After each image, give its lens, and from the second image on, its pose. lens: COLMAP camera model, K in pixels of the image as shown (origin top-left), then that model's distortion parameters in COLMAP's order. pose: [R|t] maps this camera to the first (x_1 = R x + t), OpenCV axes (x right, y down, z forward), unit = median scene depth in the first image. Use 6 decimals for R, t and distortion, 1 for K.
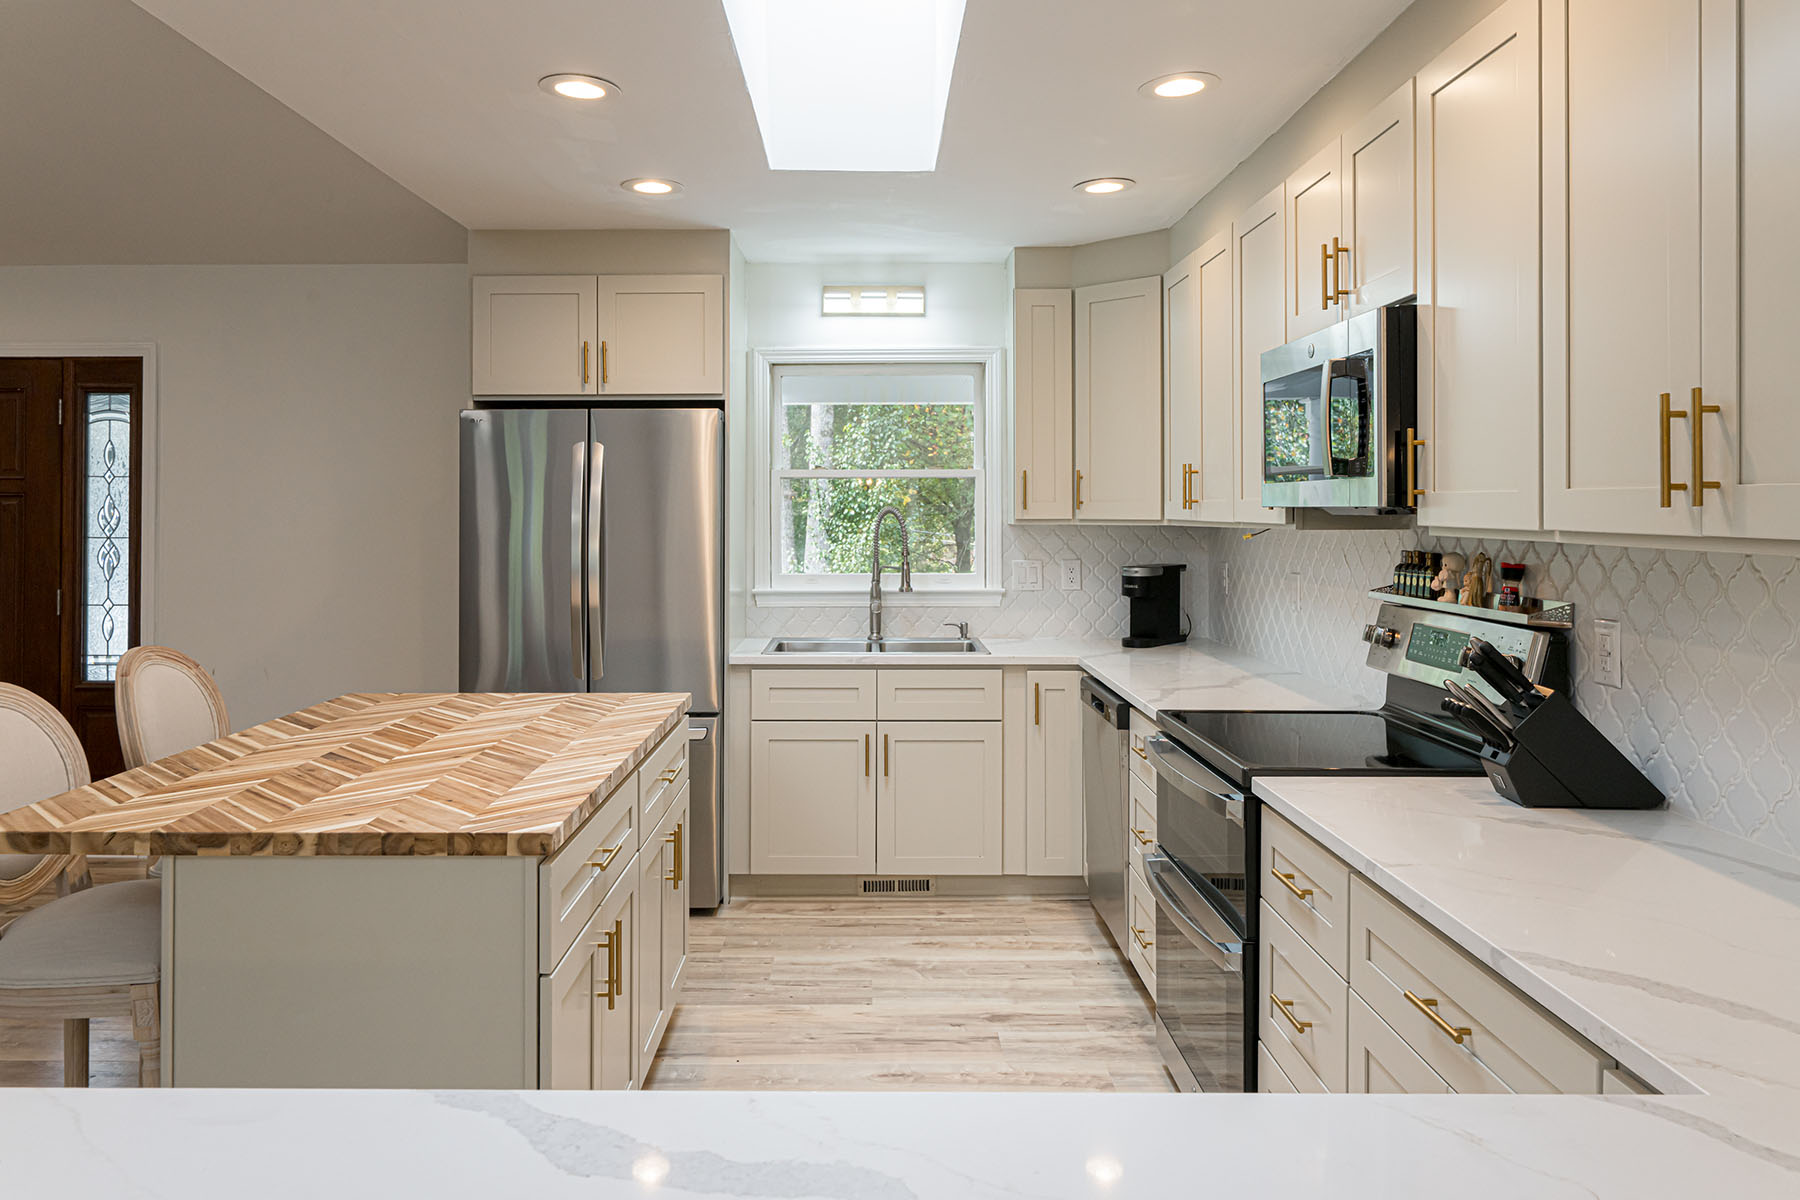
lens RADIAL K [[1248.6, 0, 878.3], [0, 1248.6, 503.2], [0, 0, 1]] dist [-0.050988, -0.000465]
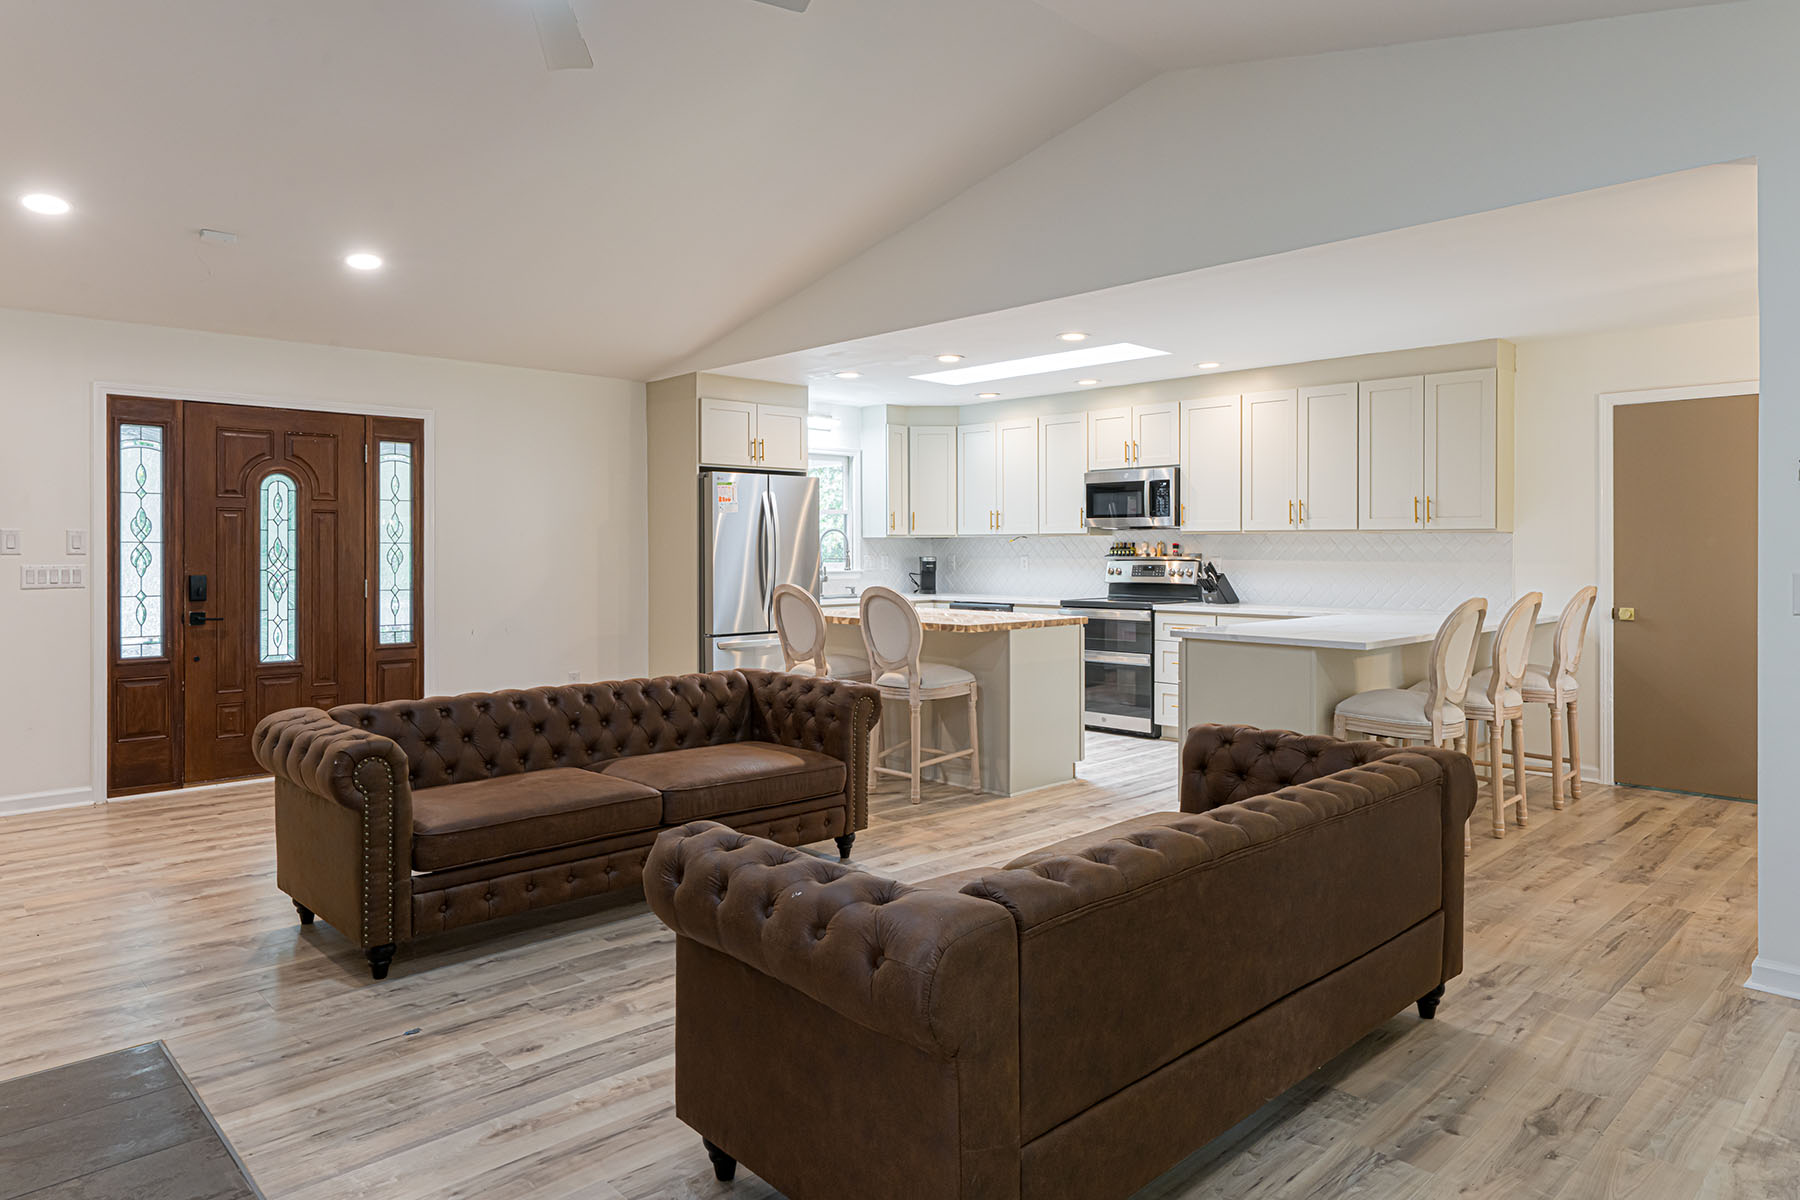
lens RADIAL K [[1100.0, 0, 888.8], [0, 1100.0, 553.0], [0, 0, 1]] dist [-0.019575, 0.001858]
pose [[0.725708, -0.002974, 0.687996, -1.207100], [-0.003671, 0.999960, 0.008195, 0.030500], [-0.687993, -0.008472, 0.725668, -0.364512]]
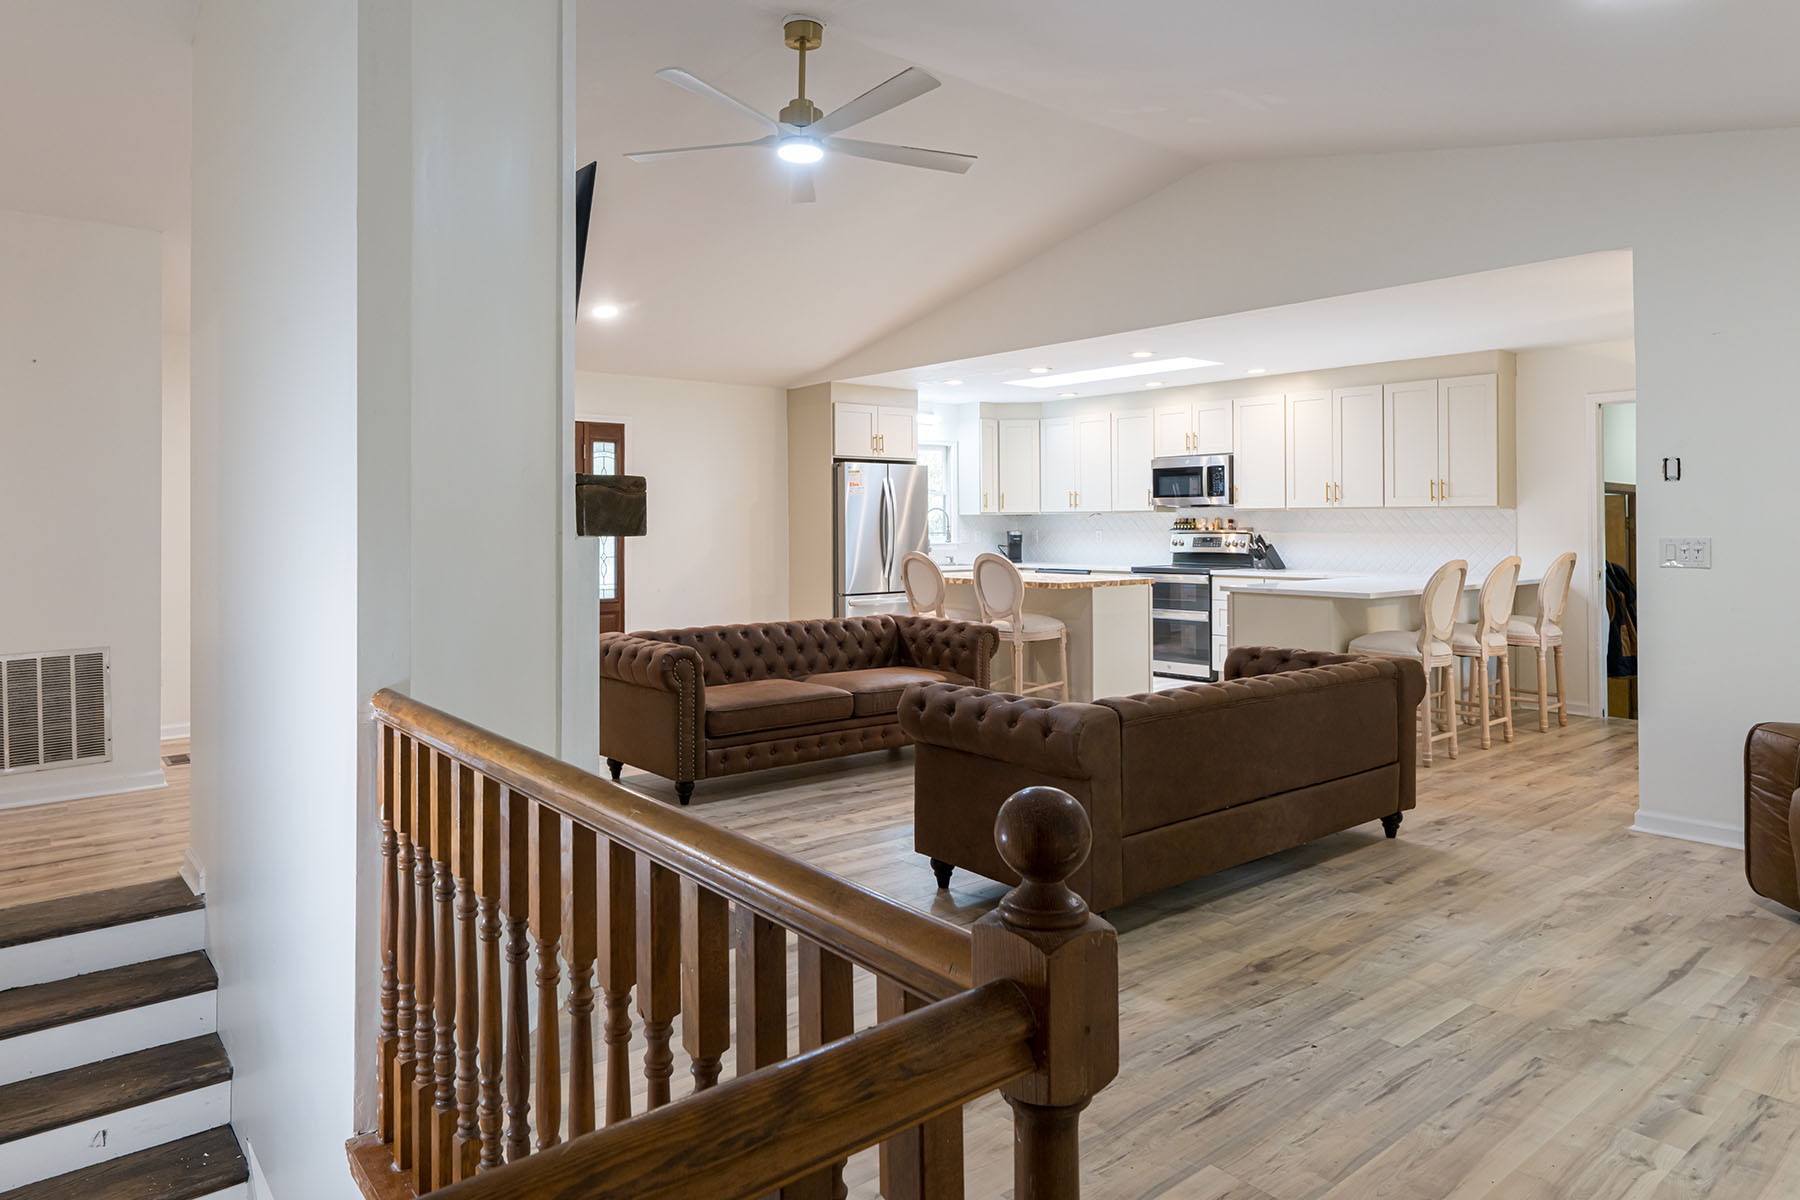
lens RADIAL K [[1100.0, 0, 845.4], [0, 1100.0, 511.7], [0, 0, 1]] dist [-0.019575, 0.001858]
pose [[0.787469, 0.005506, 0.616330, -1.504869], [-0.000528, 0.999966, -0.008258, 0.031590], [-0.616355, 0.006178, 0.787445, -0.581143]]
